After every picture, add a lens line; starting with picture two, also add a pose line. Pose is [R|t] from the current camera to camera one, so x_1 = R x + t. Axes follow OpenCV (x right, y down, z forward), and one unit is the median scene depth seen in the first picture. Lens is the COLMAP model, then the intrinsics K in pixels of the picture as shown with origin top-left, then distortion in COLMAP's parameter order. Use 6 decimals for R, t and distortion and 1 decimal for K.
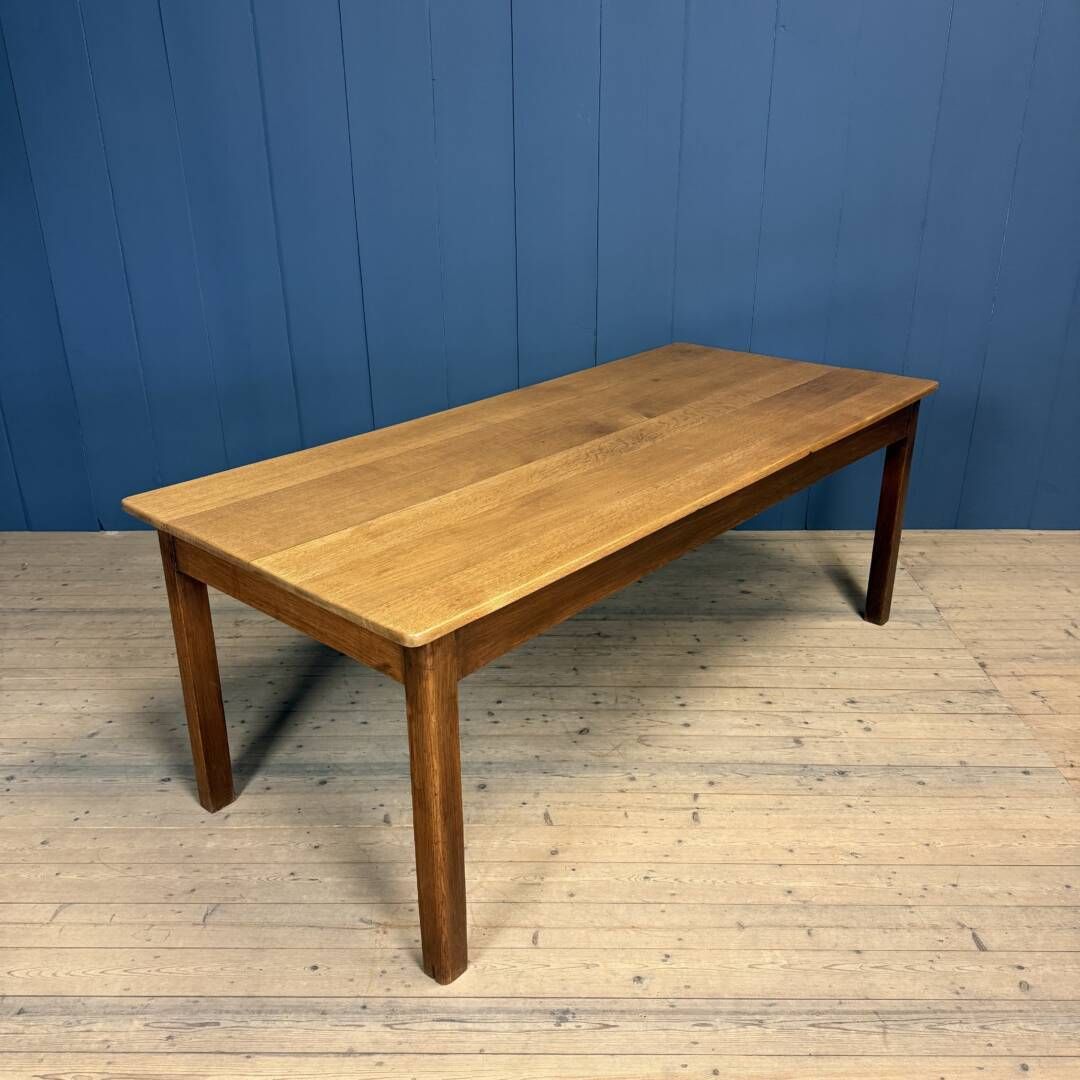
lens RADIAL K [[1021.5, 0, 539.0], [0, 1021.5, 540.0], [0, 0, 1]] dist [0.001983, 0.000000]
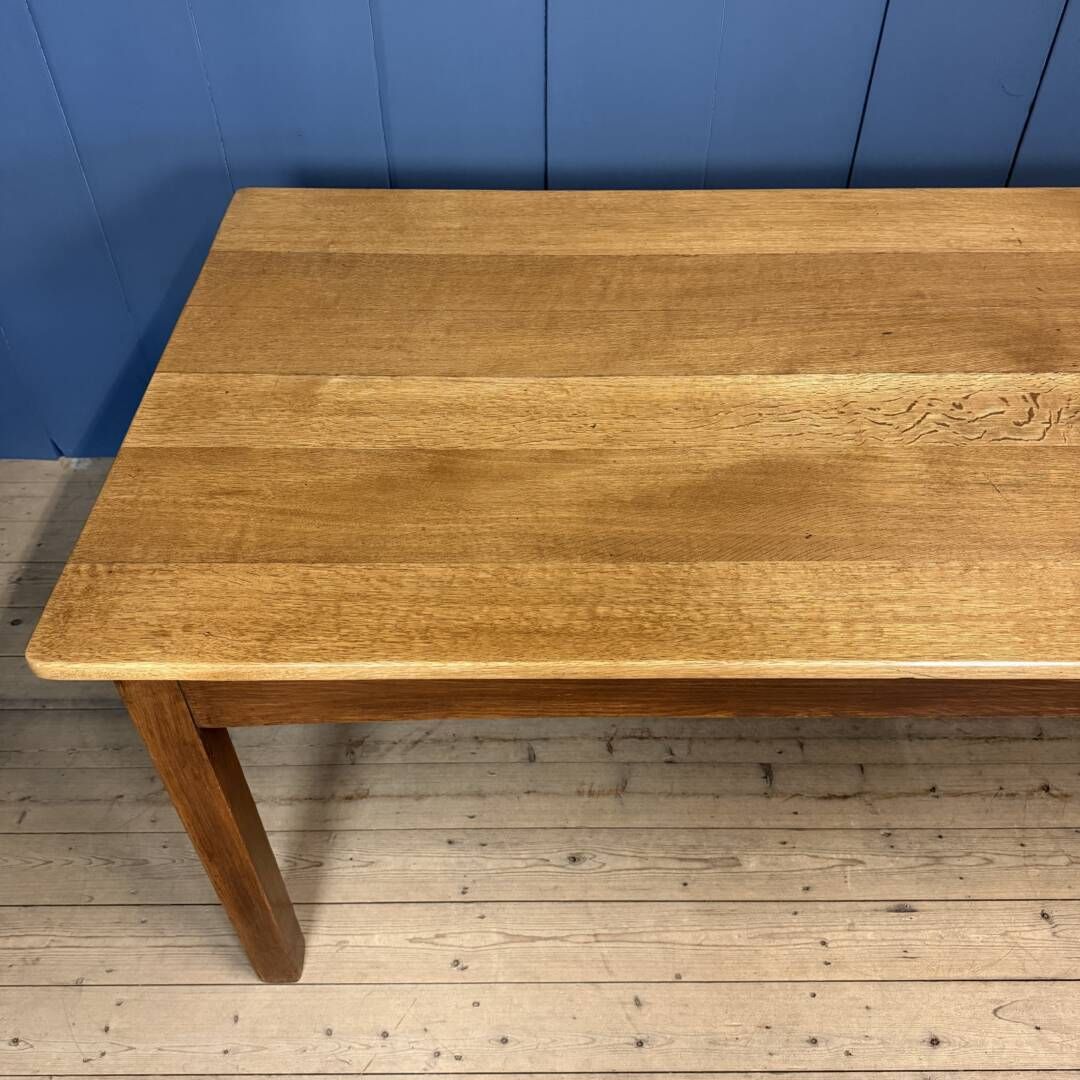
lens RADIAL K [[1021.5, 0, 525.5], [0, 1021.5, 558.9], [0, 0, 1]] dist [0.001983, 0.000000]
pose [[0.999947, -0.008196, 0.006198, -0.275064], [0.005158, 0.922021, 0.387106, -0.288699], [-0.008887, -0.387054, 0.922014, 0.721544]]
